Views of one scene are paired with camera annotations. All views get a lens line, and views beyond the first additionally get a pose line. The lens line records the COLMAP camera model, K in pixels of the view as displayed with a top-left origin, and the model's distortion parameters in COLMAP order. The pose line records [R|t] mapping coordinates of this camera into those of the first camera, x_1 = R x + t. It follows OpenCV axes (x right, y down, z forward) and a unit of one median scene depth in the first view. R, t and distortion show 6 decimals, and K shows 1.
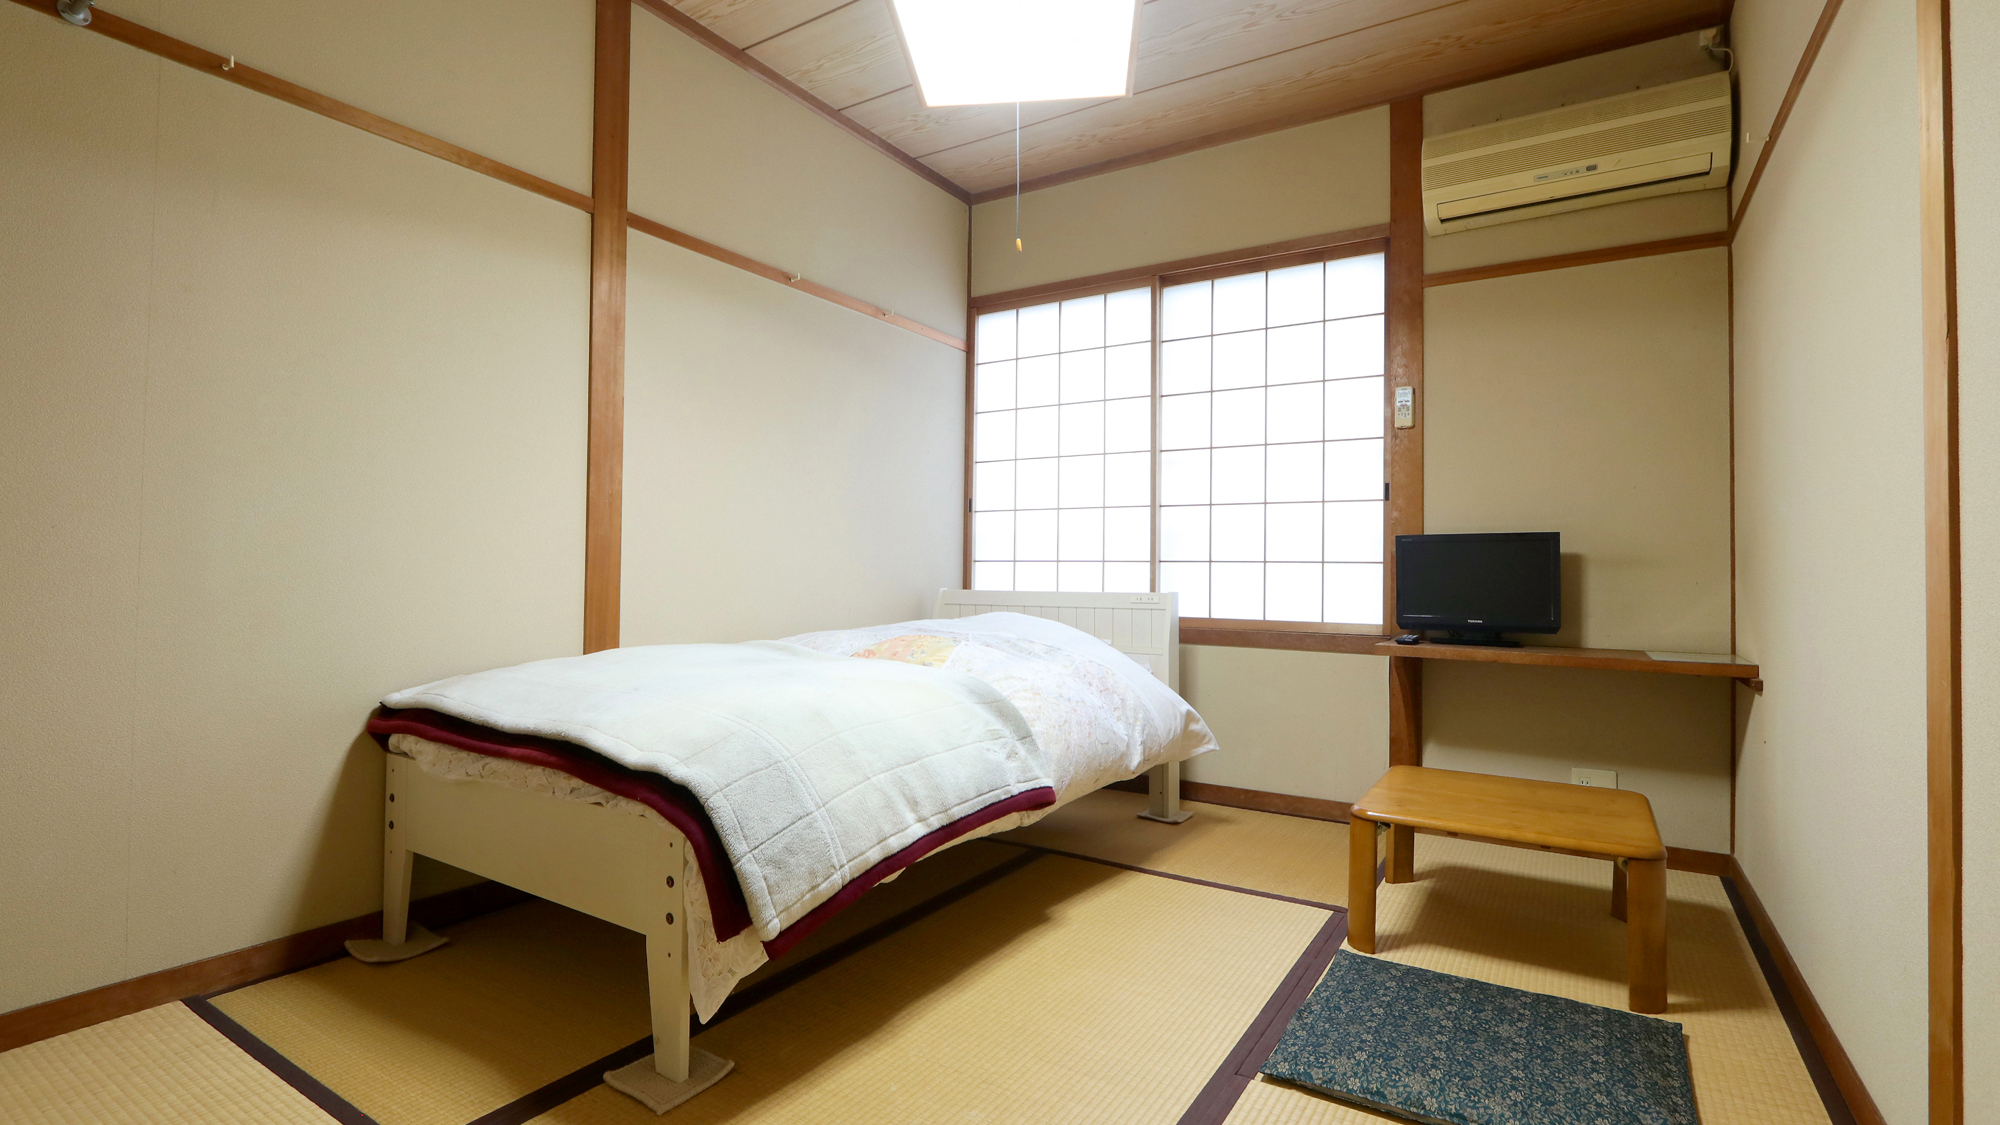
lens RADIAL K [[919.5, 0, 971.1], [0, 919.5, 552.6], [0, 0, 1]] dist [-0.003595, -0.000206]
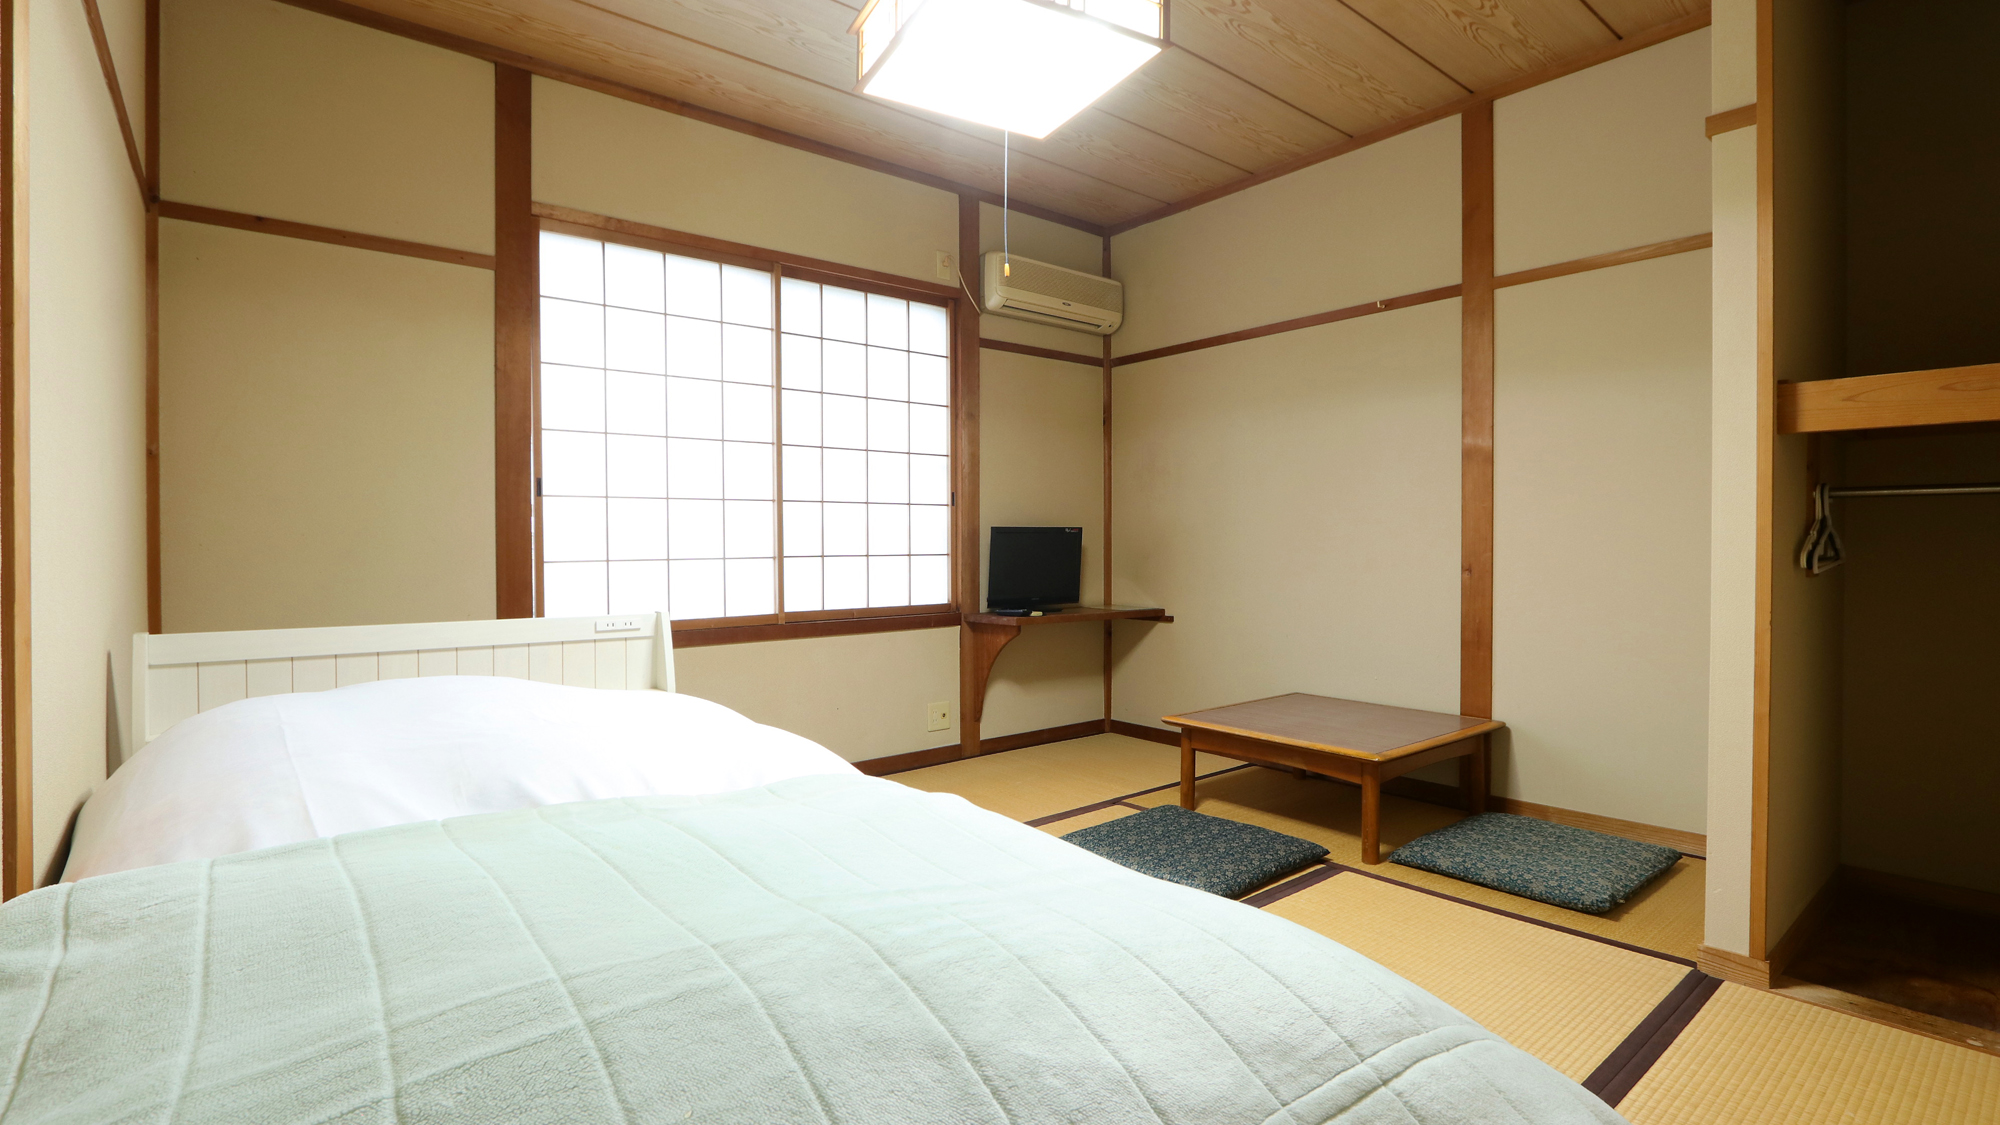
lens RADIAL K [[919.5, 0, 971.1], [0, 919.5, 552.6], [0, 0, 1]] dist [-0.003595, -0.000206]
pose [[0.315654, -0.029642, 0.948411, -0.742163], [-0.009394, 0.999365, 0.034361, -0.035170], [-0.948828, -0.019755, 0.315176, 0.556914]]
